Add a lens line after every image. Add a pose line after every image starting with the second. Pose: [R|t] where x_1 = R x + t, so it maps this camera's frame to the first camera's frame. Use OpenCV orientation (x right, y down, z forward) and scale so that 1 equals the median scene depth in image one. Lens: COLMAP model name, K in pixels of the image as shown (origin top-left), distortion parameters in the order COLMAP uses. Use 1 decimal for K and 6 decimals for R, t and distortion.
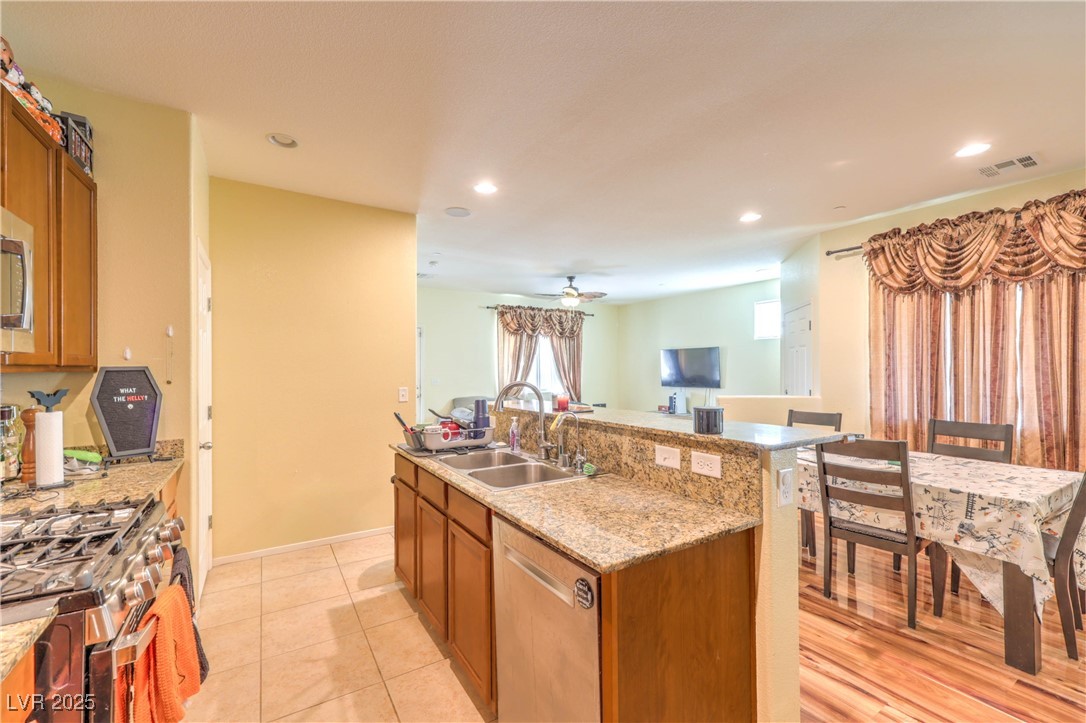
lens RADIAL K [[435.6, 0, 543.9], [0, 435.6, 368.0], [0, 0, 1]] dist [-0.000067, 0.000167]
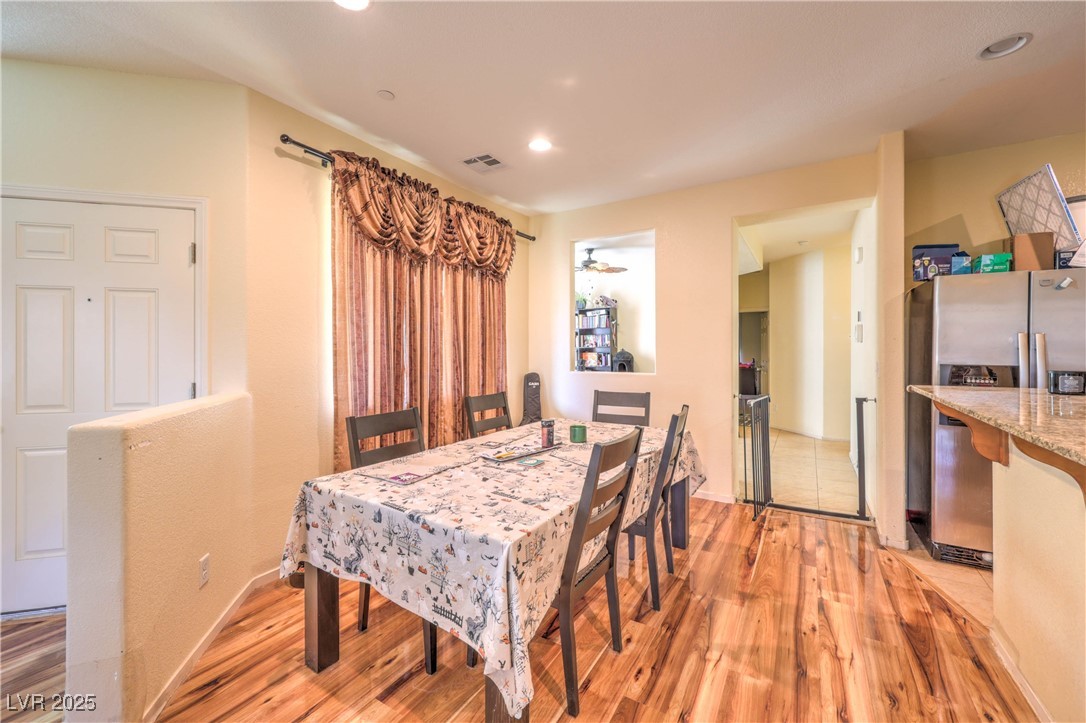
lens RADIAL K [[435.6, 0, 543.7], [0, 435.6, 348.1], [0, 0, 1]] dist [-0.000067, 0.000167]
pose [[-0.443539, 0.001731, 0.896254, -0.008955], [-0.003045, 0.999989, -0.003439, 0.015351], [-0.896250, -0.004255, -0.443529, 1.265126]]
